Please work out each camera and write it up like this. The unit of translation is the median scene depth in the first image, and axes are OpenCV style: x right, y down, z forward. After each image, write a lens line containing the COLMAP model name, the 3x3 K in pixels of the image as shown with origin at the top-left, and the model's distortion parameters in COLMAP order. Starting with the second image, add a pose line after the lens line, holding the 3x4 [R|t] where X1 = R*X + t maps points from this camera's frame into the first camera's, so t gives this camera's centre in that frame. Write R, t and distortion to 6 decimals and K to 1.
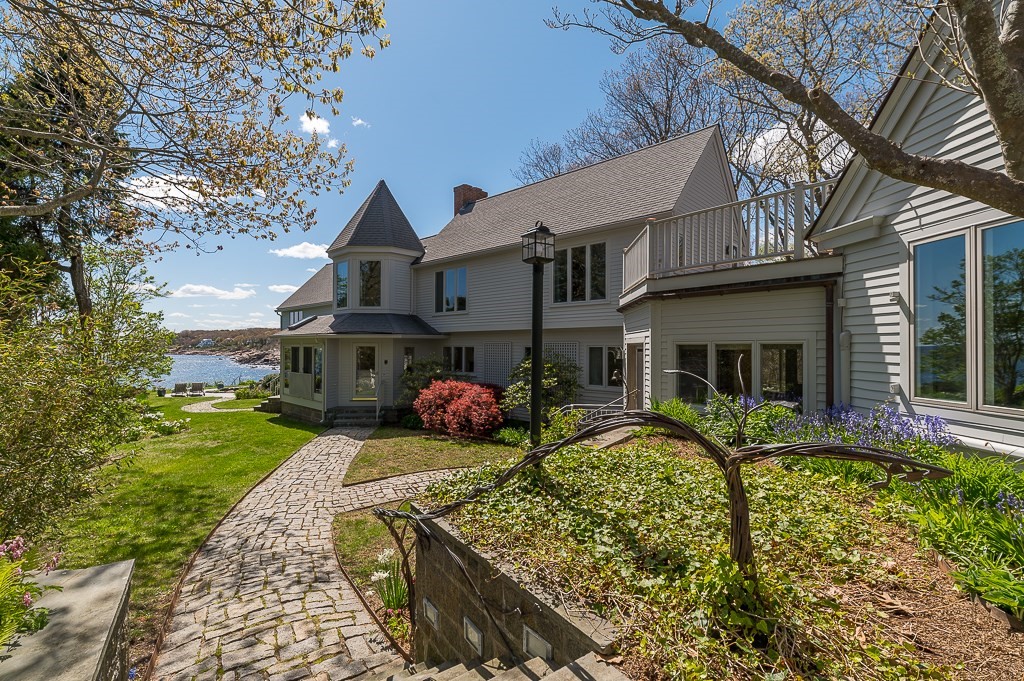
lens RADIAL K [[447.2, 0, 502.2], [0, 447.2, 345.6], [0, 0, 1]] dist [-0.005023, -0.000936]
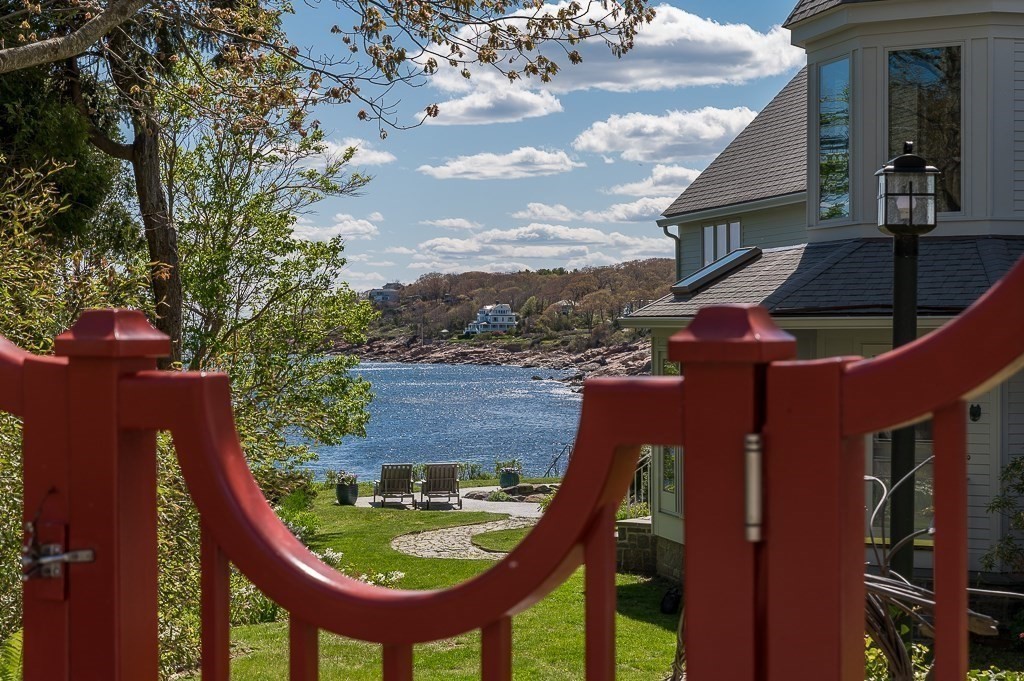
lens RADIAL K [[1957.4, 0, 513.3], [0, 1957.4, 343.1], [0, 0, 1]] dist [-0.002303, 0.000000]
pose [[0.838758, -0.000425, -0.544504, 0.105905], [0.005280, 0.999959, 0.007352, -0.011010], [0.544478, -0.009041, 0.838726, -0.114059]]
